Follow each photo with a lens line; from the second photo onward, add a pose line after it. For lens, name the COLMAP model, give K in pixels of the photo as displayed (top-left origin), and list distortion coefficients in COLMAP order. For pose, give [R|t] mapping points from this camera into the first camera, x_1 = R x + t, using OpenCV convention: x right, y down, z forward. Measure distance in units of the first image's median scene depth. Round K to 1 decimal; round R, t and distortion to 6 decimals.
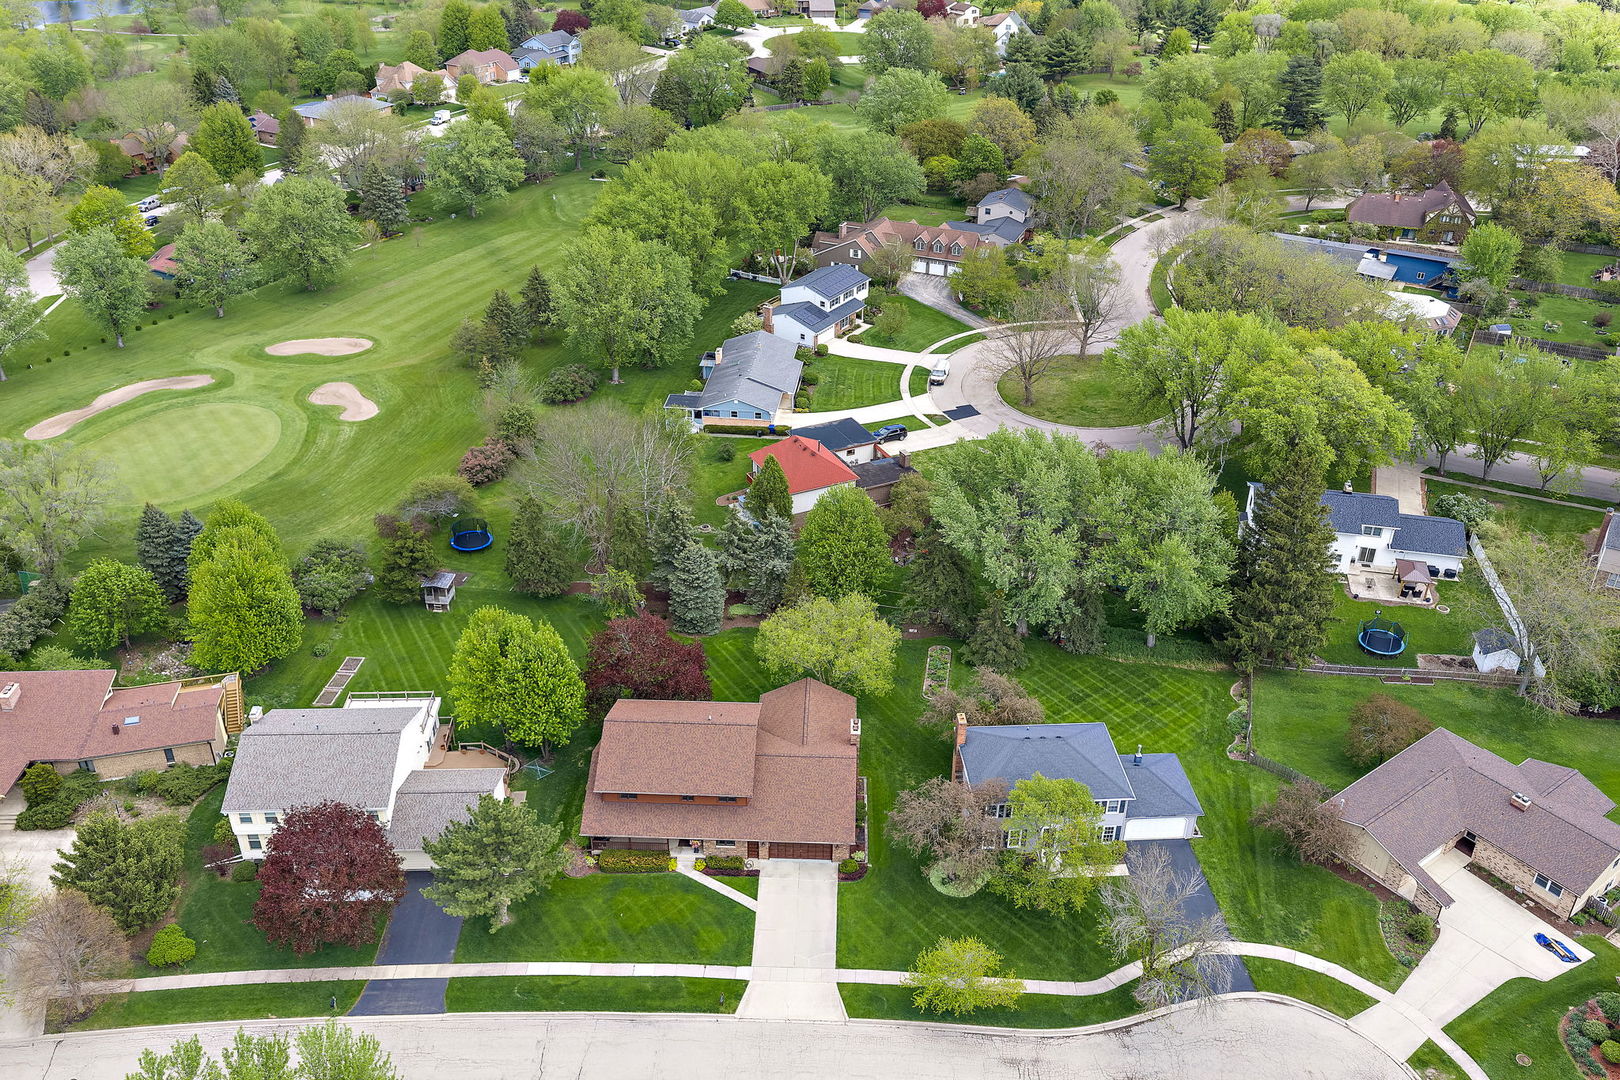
lens RADIAL K [[1340.8, 0, 818.8], [0, 1340.8, 536.9], [0, 0, 1]] dist [0.017311, -0.032596]
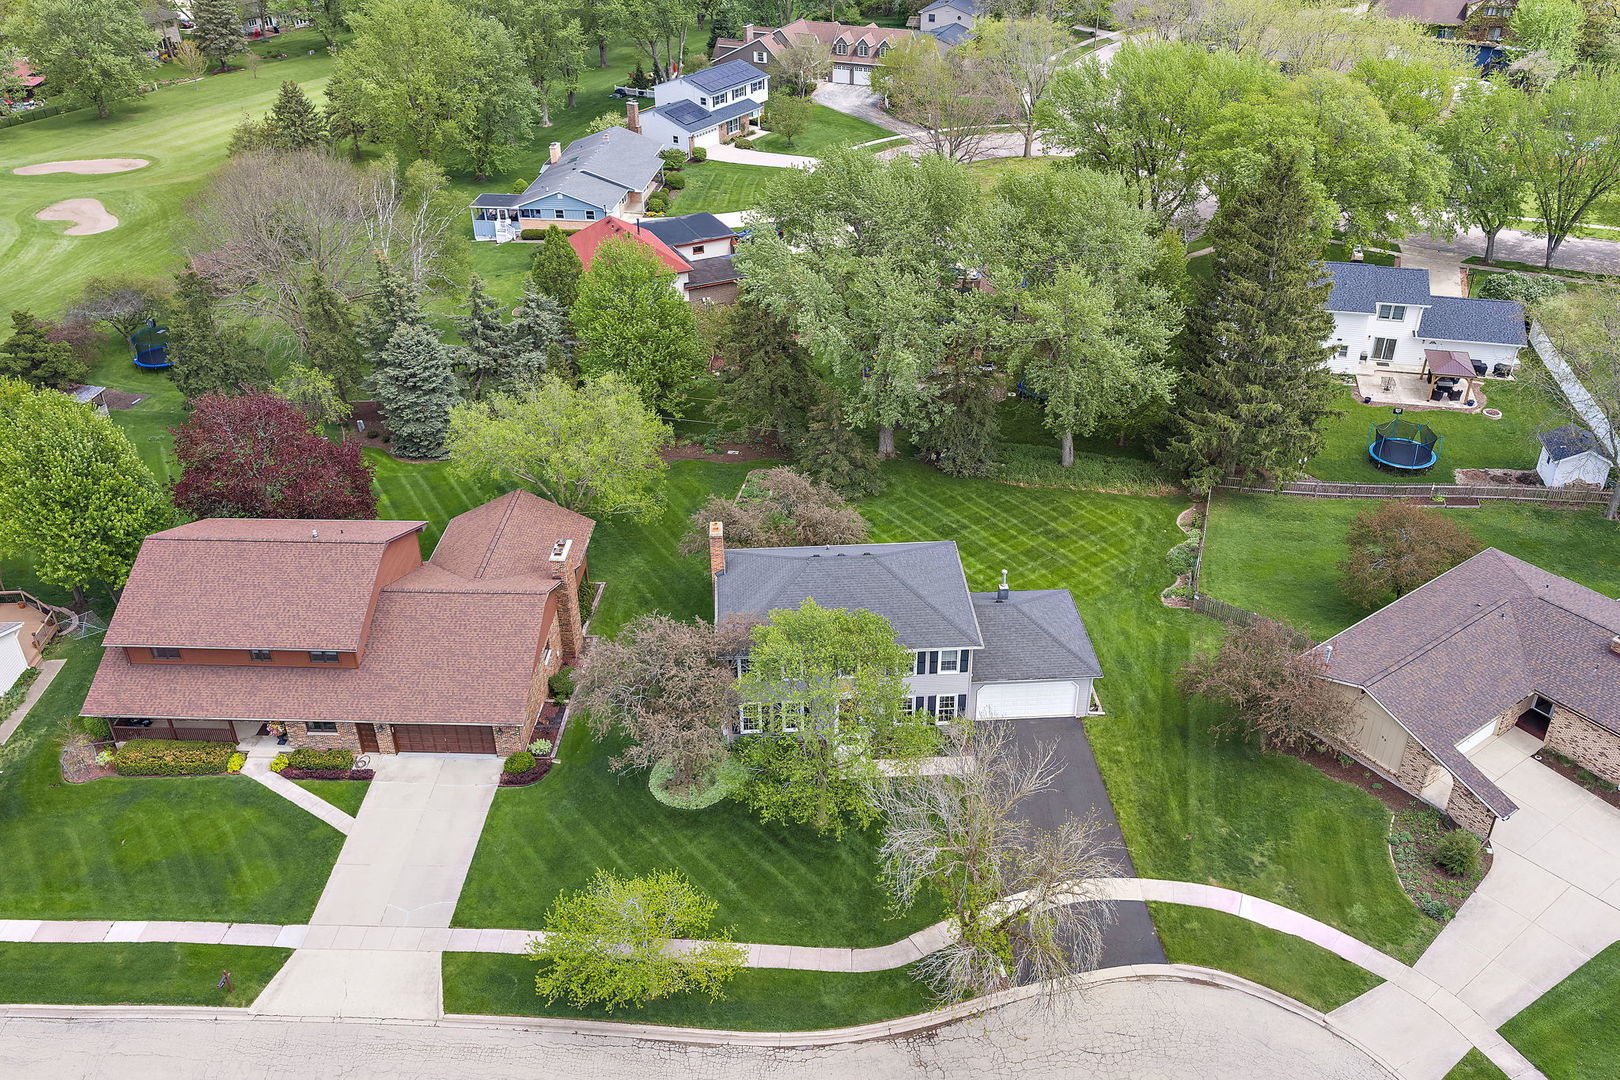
lens RADIAL K [[1340.8, 0, 817.1], [0, 1340.8, 537.2], [0, 0, 1]] dist [0.017311, -0.032596]
pose [[0.999582, -0.012674, -0.025967, 0.146750], [0.013439, 0.999474, 0.029511, 0.104769], [0.025580, -0.029848, 0.999227, 0.326384]]
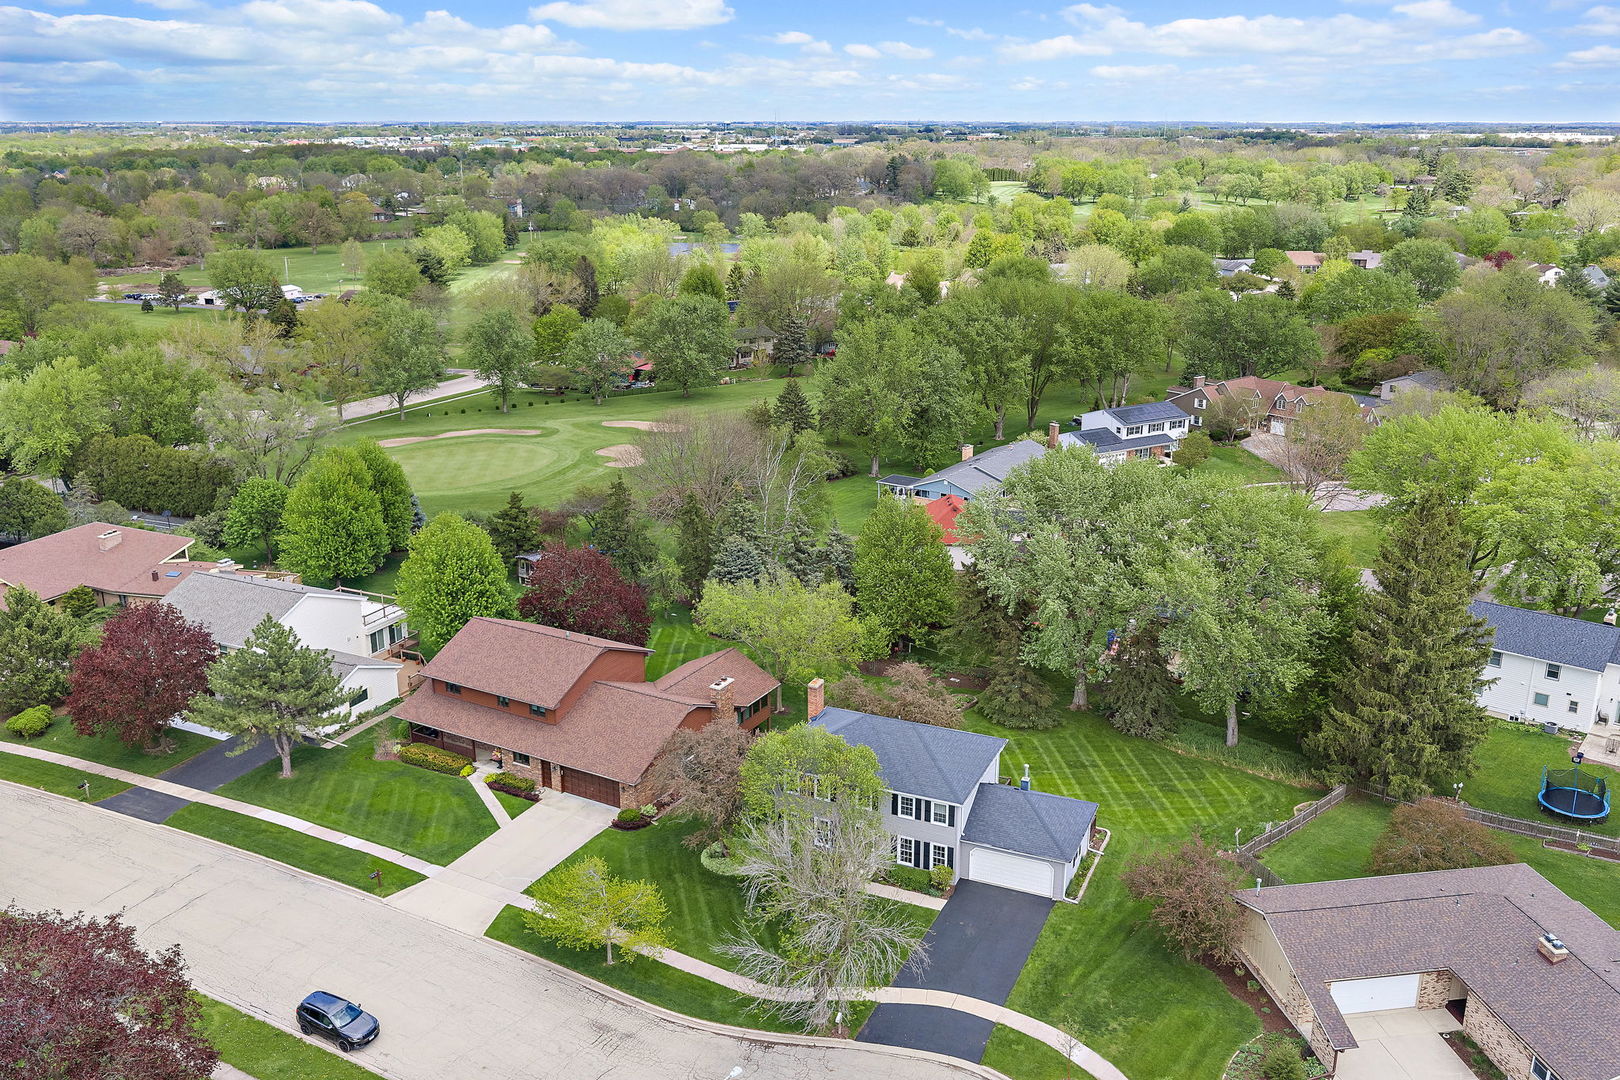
lens RADIAL K [[1340.8, 0, 818.4], [0, 1340.8, 542.3], [0, 0, 1]] dist [0.017311, -0.032596]
pose [[0.886038, 0.125585, -0.446279, 0.397142], [-0.221643, 0.960224, -0.169836, 0.164844], [0.407199, 0.249396, 0.878630, 0.228184]]
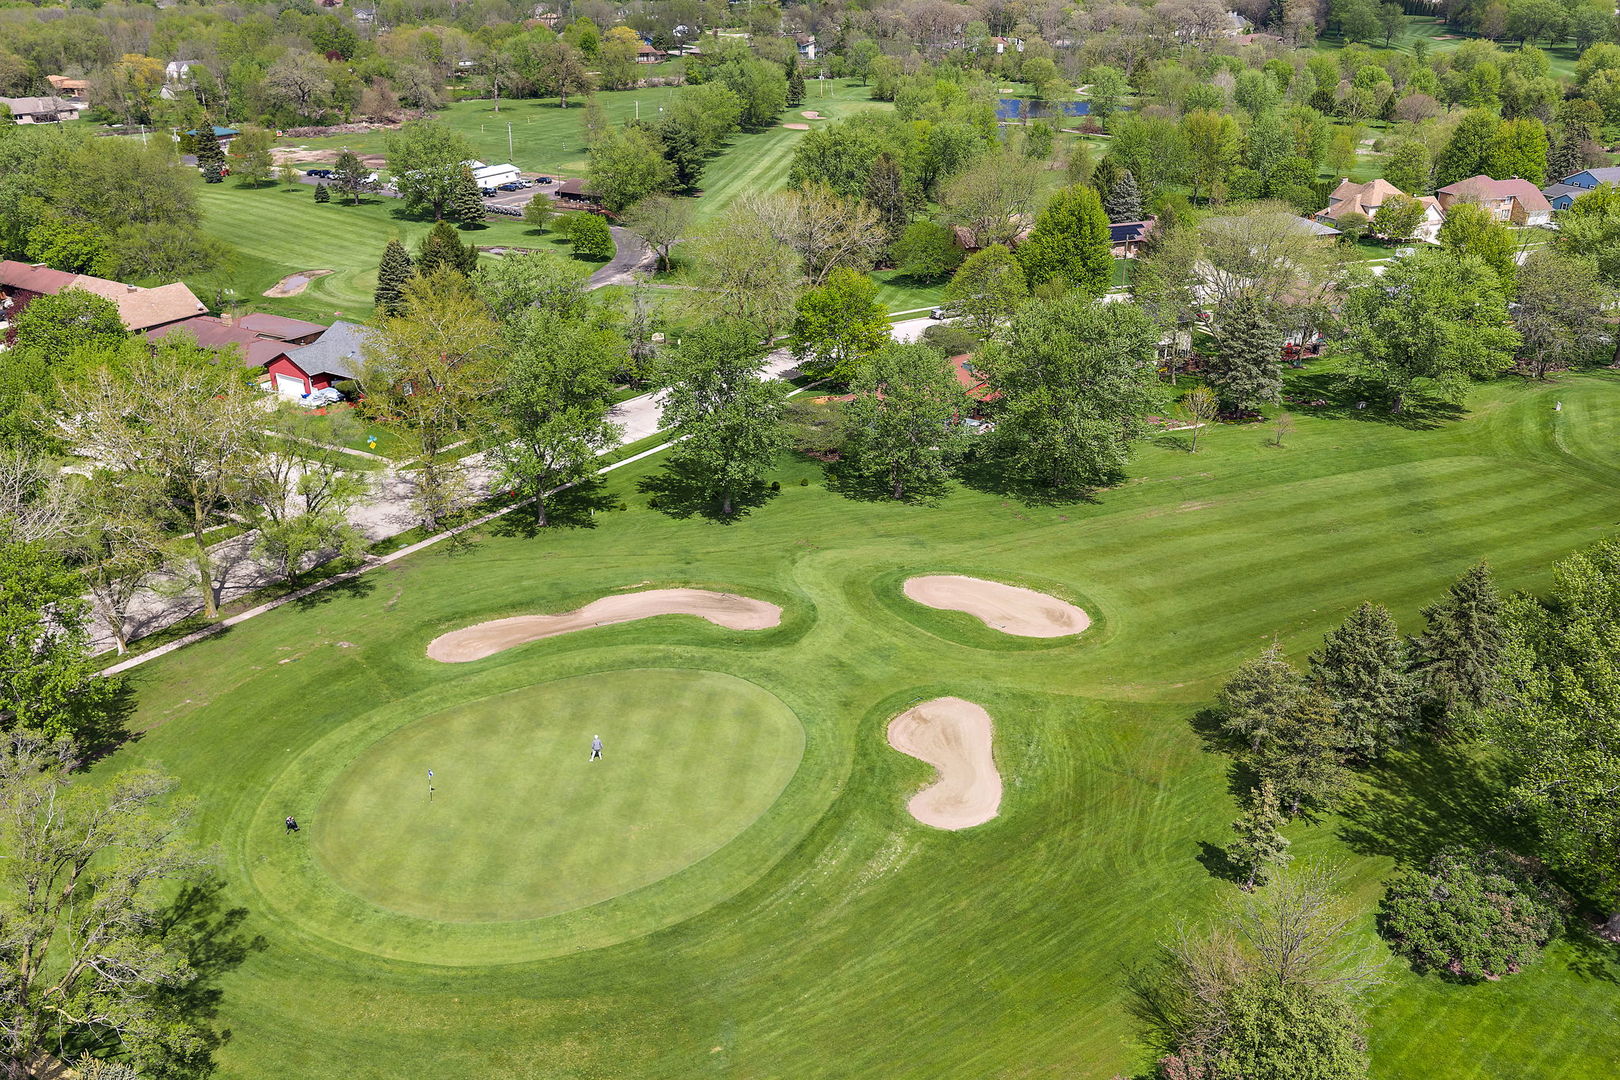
lens RADIAL K [[1340.8, 0, 807.0], [0, 1340.8, 538.3], [0, 0, 1]] dist [0.017311, -0.032596]
pose [[0.761958, 0.251022, -0.596999, -0.201353], [-0.313461, 0.949601, -0.000794, -0.235938], [0.566712, 0.187741, 0.802242, 0.885316]]
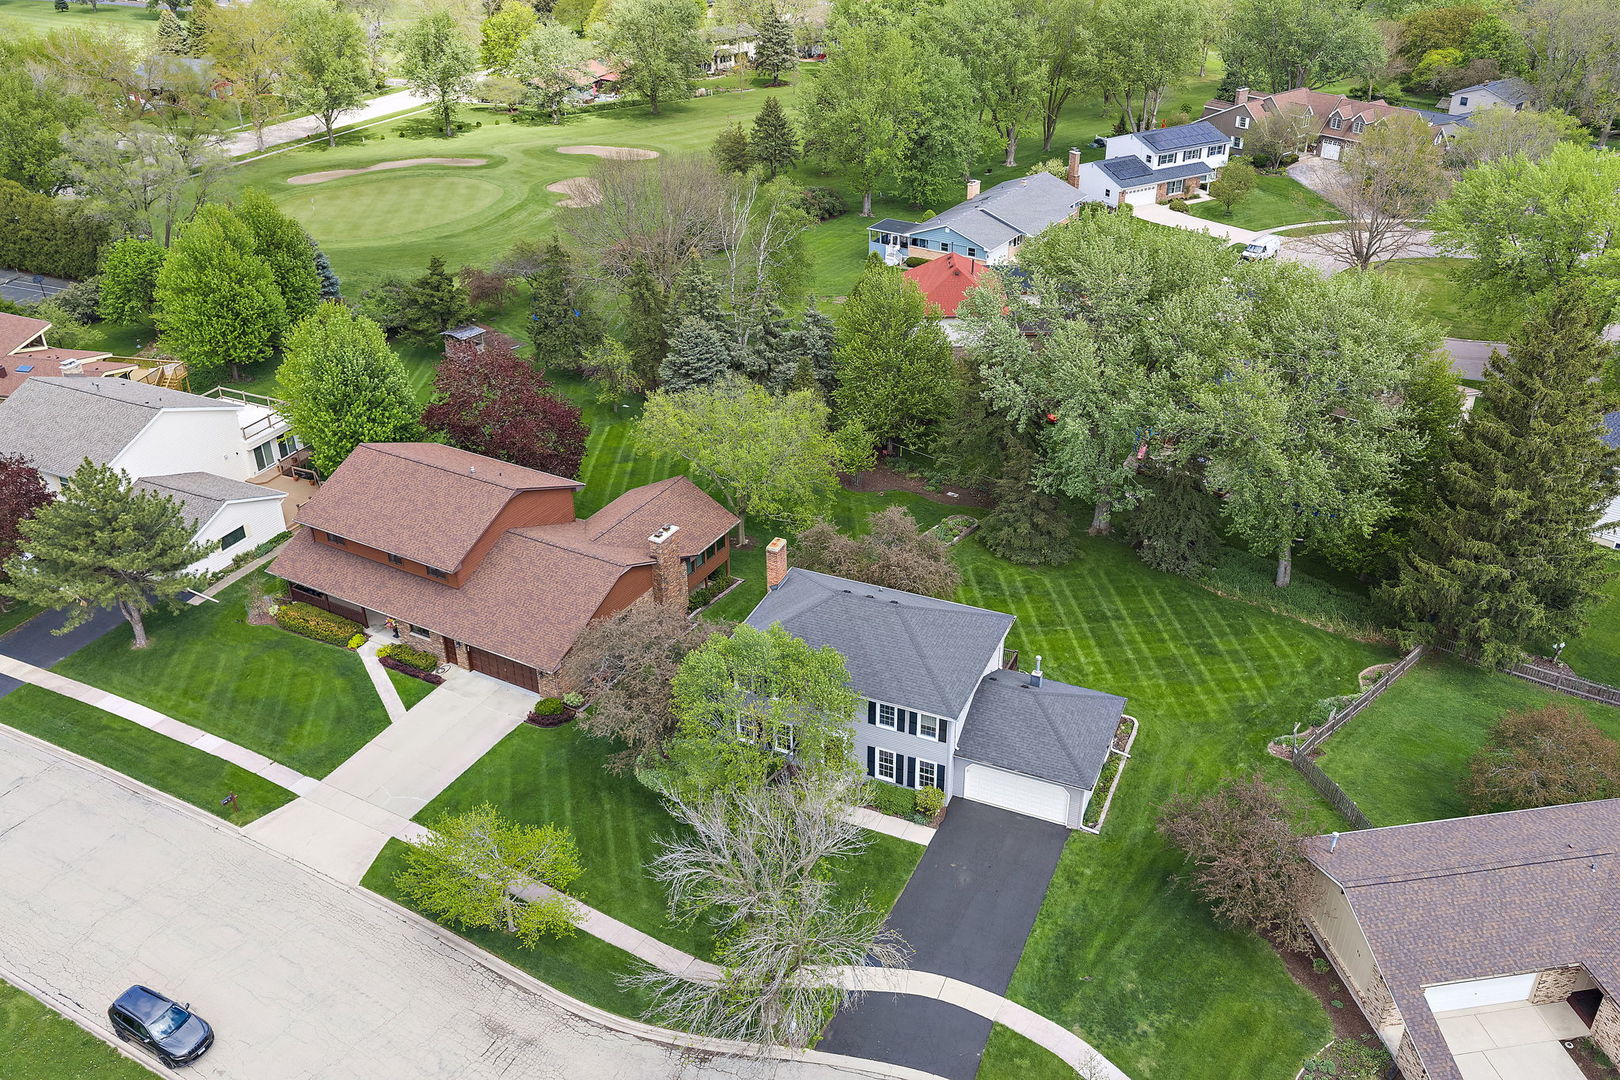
lens RADIAL K [[1340.8, 0, 816.2], [0, 1340.8, 539.8], [0, 0, 1]] dist [0.017311, -0.032596]
pose [[0.885866, 0.212212, -0.412563, 0.337130], [-0.214353, 0.975866, 0.041696, 0.087986], [0.411454, 0.051497, 0.909974, 0.360628]]
